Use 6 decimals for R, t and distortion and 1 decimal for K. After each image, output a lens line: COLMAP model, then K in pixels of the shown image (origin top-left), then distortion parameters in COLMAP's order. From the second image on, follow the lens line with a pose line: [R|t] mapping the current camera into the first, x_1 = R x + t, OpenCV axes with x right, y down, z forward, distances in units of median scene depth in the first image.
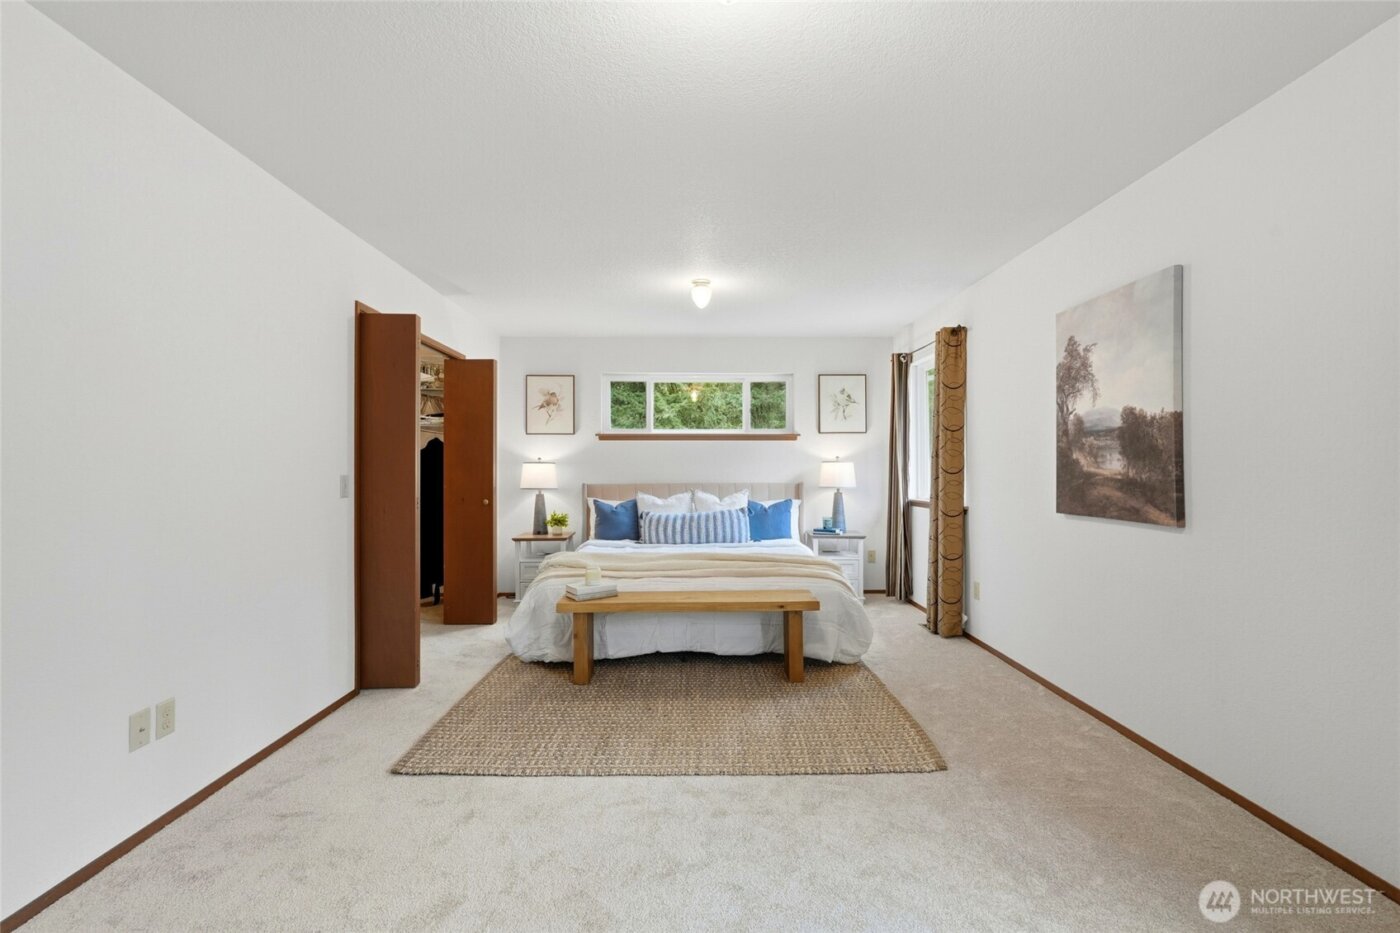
lens RADIAL K [[613.0, 0, 702.9], [0, 613.0, 468.4], [0, 0, 1]] dist [-0.009981, 0.002455]
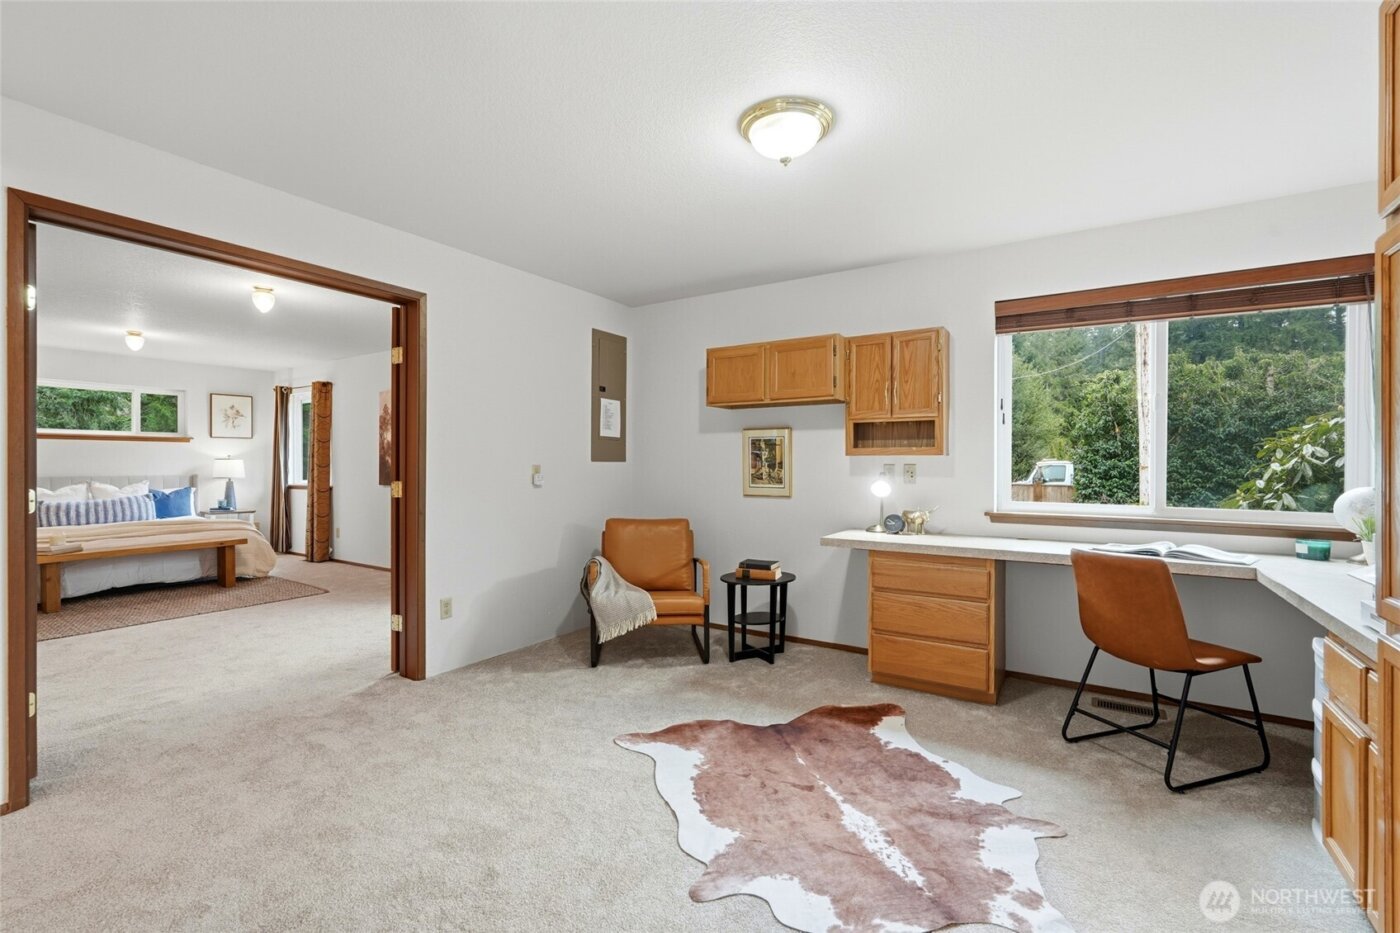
lens RADIAL K [[613.0, 0, 704.1], [0, 613.0, 463.3], [0, 0, 1]] dist [-0.009981, 0.002455]
pose [[0.561409, 0.002737, 0.827534, -0.337122], [-0.001815, 0.999996, -0.002077, -0.000823], [-0.827536, -0.000336, 0.561412, -0.695804]]
